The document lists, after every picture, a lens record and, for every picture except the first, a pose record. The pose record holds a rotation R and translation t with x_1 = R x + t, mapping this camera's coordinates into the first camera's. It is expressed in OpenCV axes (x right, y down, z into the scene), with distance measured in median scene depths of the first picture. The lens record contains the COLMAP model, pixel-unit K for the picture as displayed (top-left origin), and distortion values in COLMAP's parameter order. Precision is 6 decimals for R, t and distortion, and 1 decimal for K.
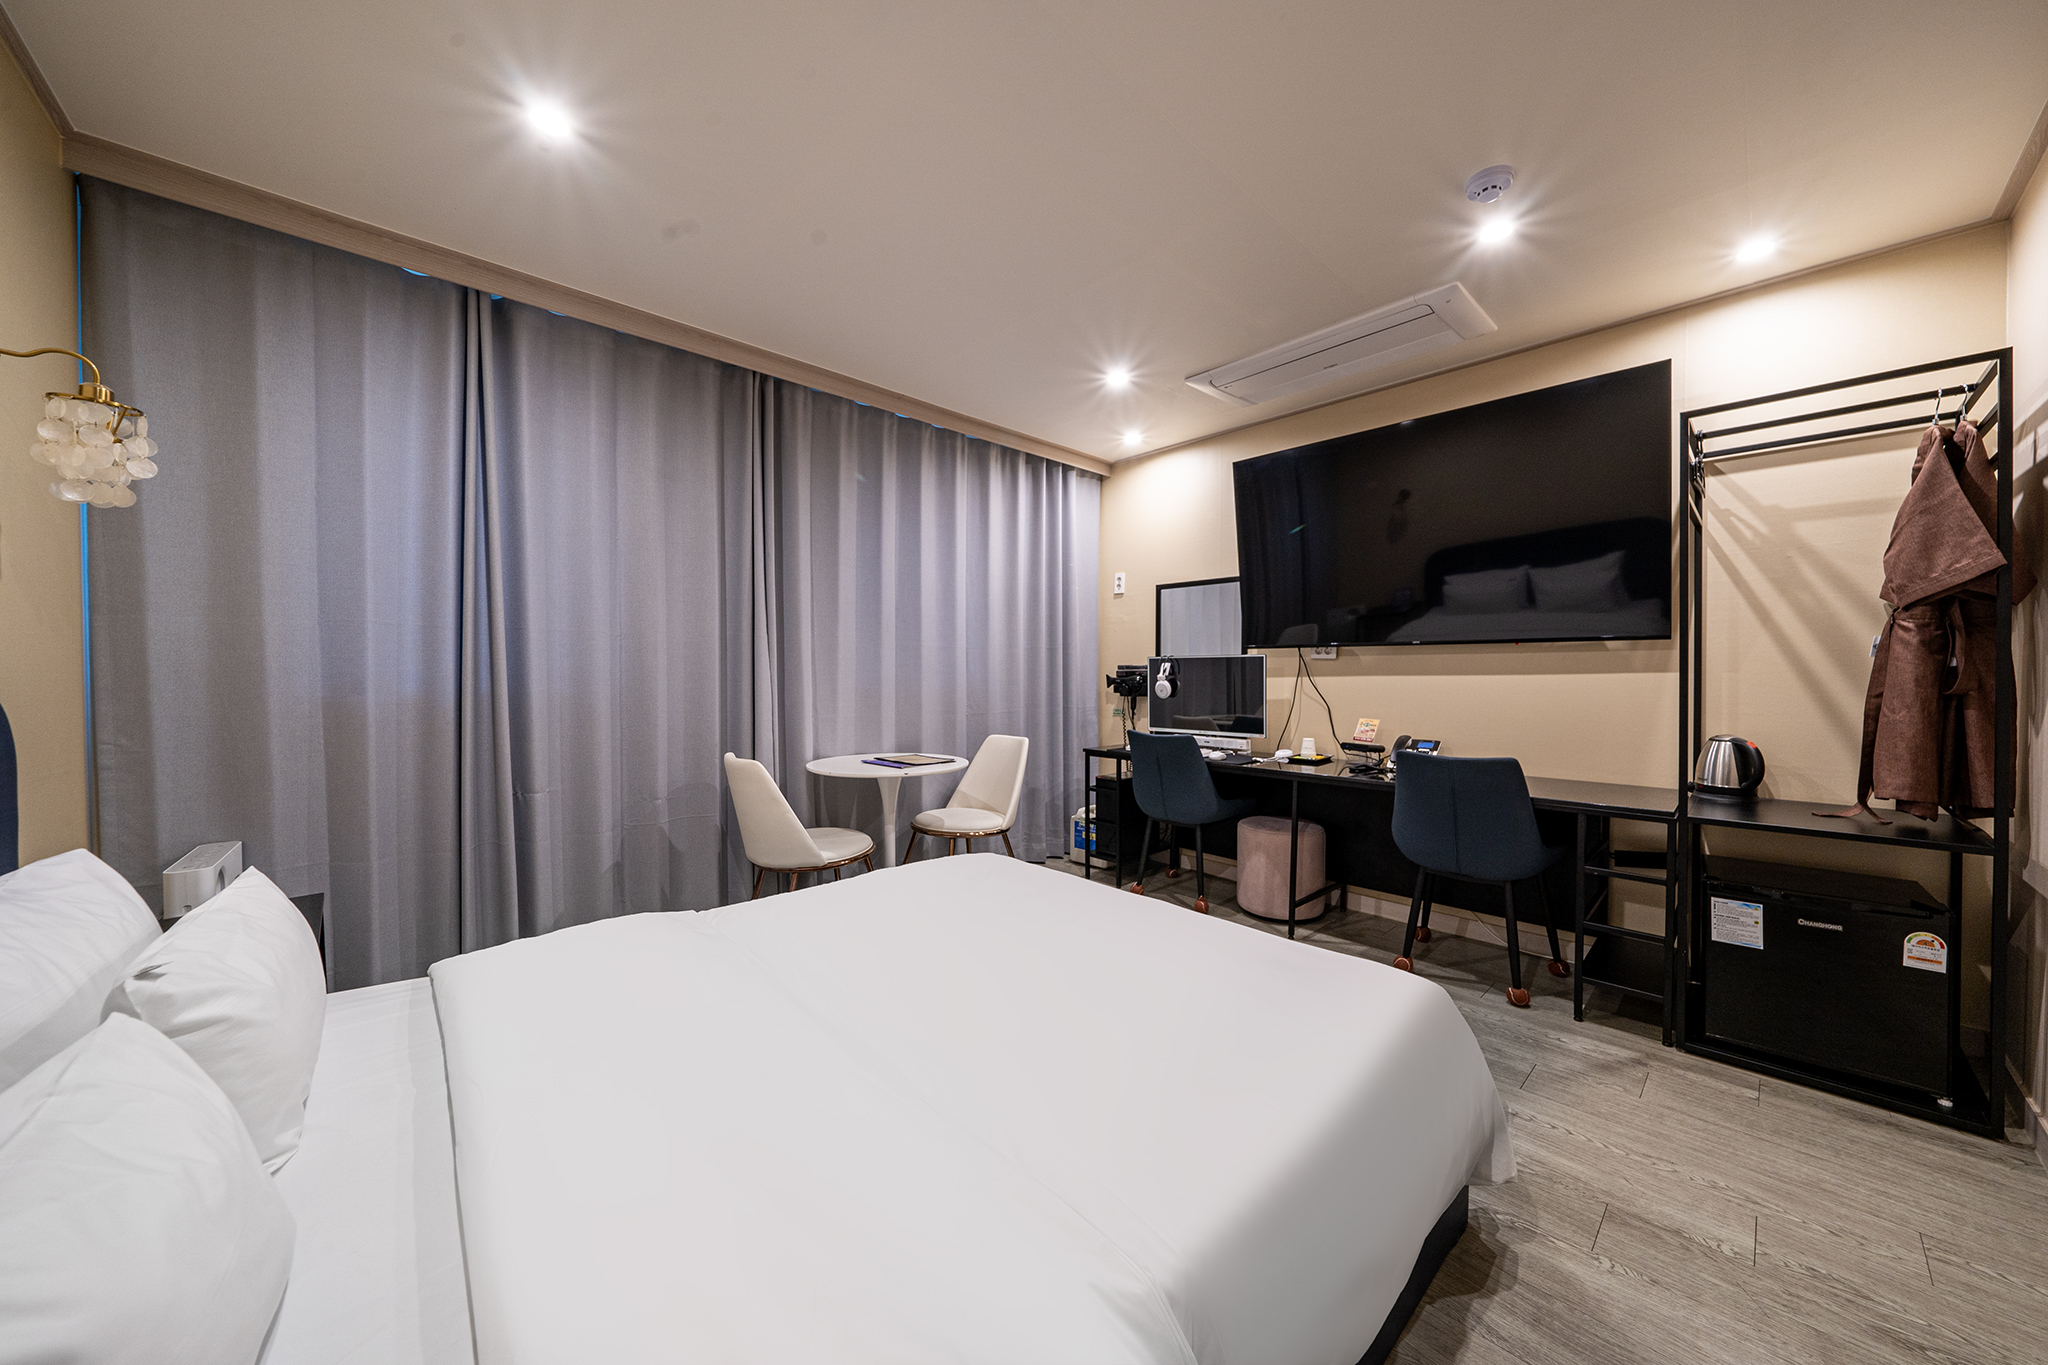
lens RADIAL K [[718.4, 0, 1018.6], [0, 718.4, 684.4], [0, 0, 1]] dist [-0.000545, -0.000044]
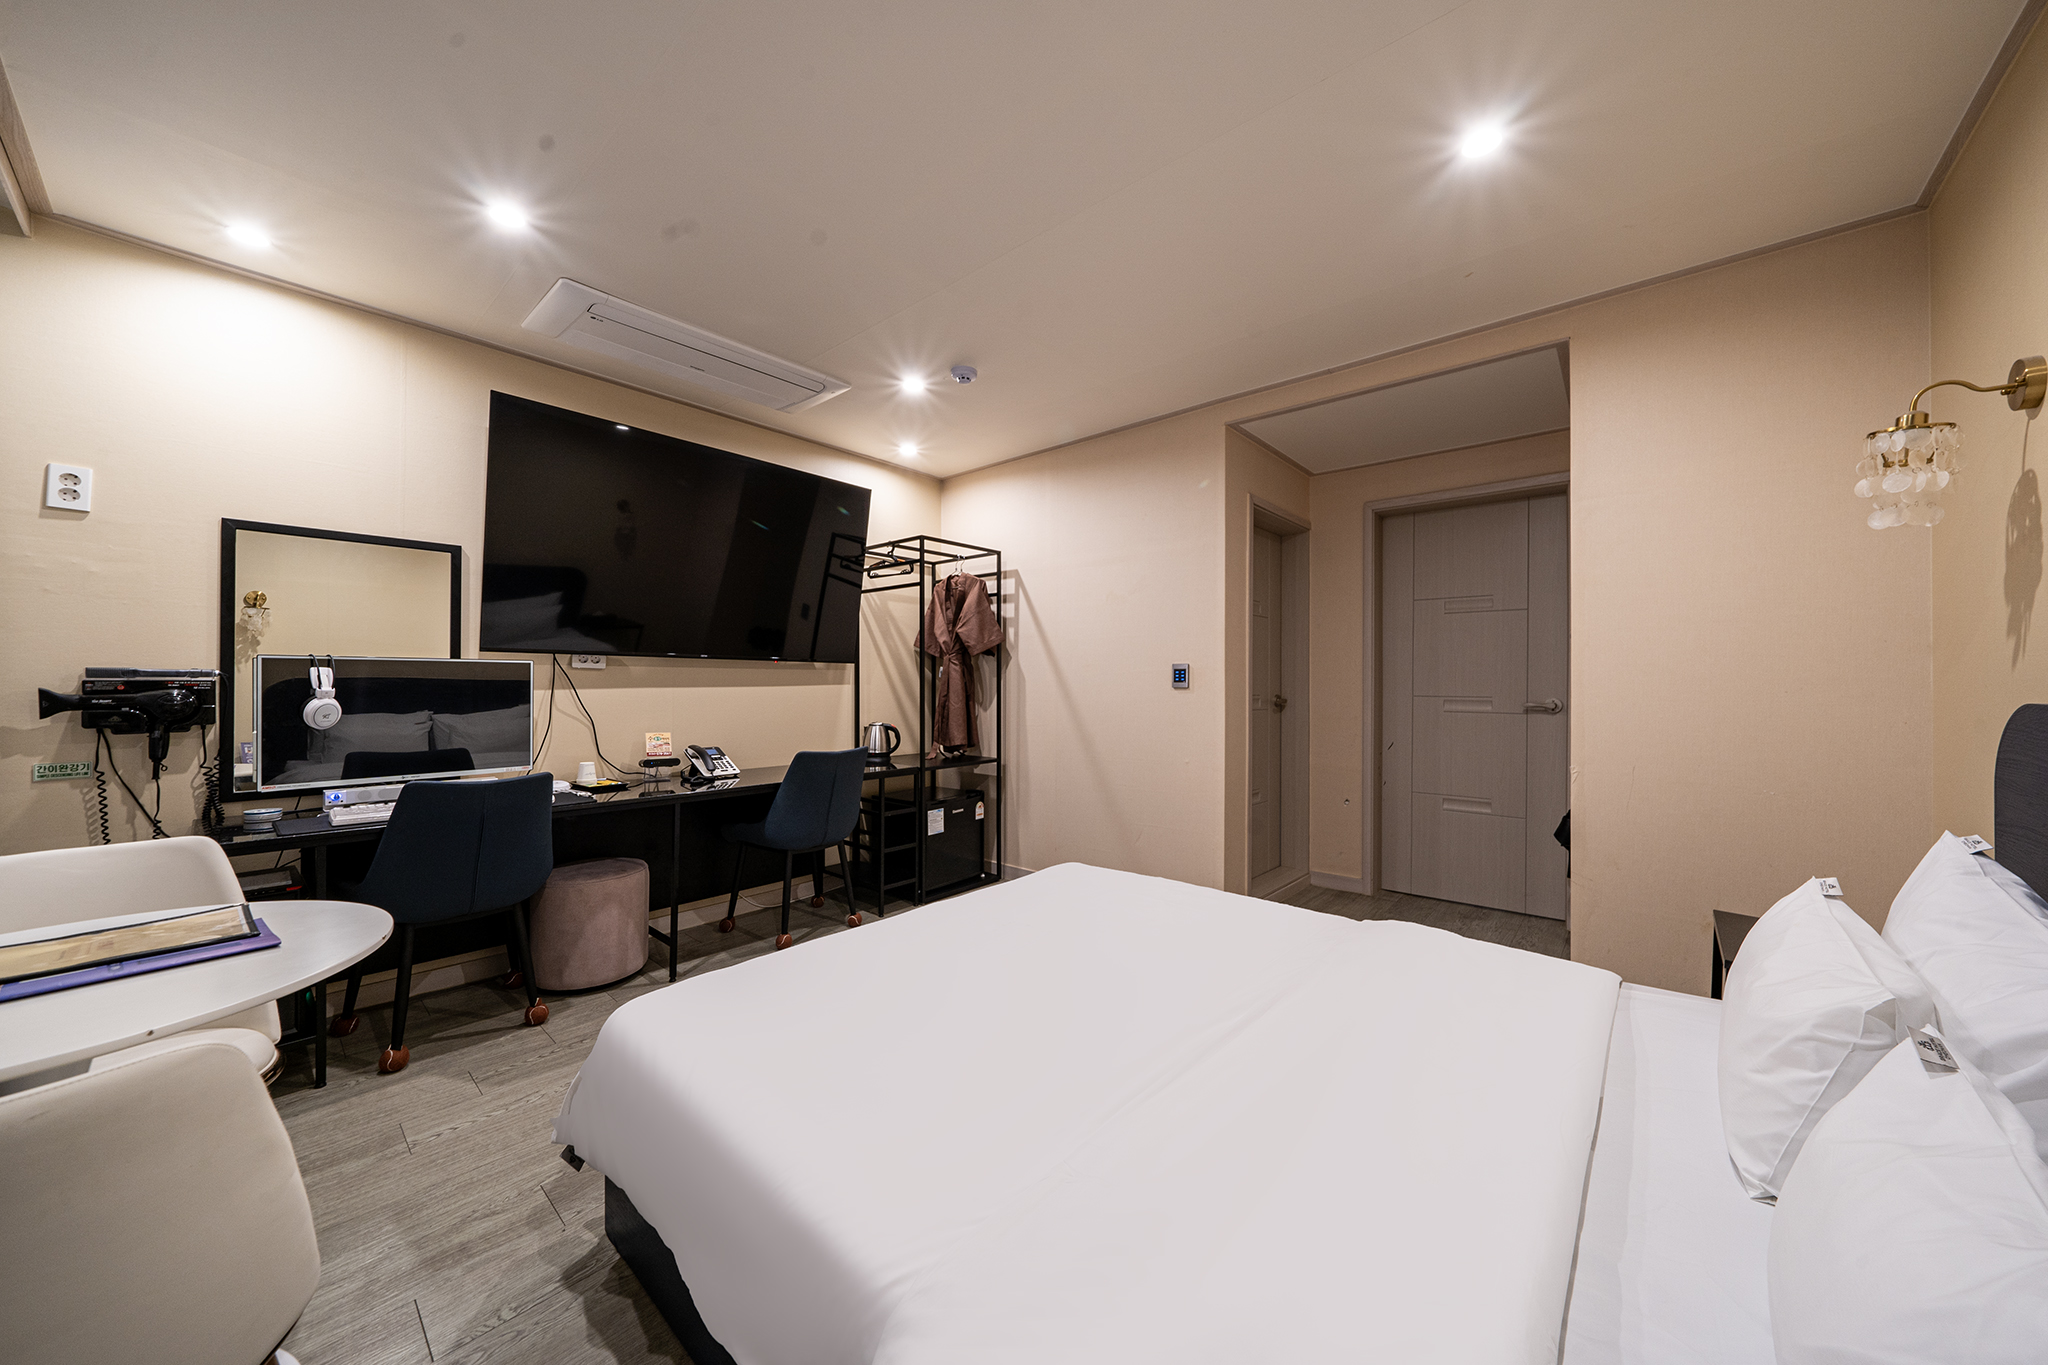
lens RADIAL K [[718.4, 0, 1018.6], [0, 718.4, 684.4], [0, 0, 1]] dist [-0.000545, -0.000044]
pose [[-0.123280, 0.007667, 0.992342, -0.565756], [0.022213, 0.999741, -0.004964, -0.000978], [-0.992123, 0.021431, -0.123418, 0.680407]]
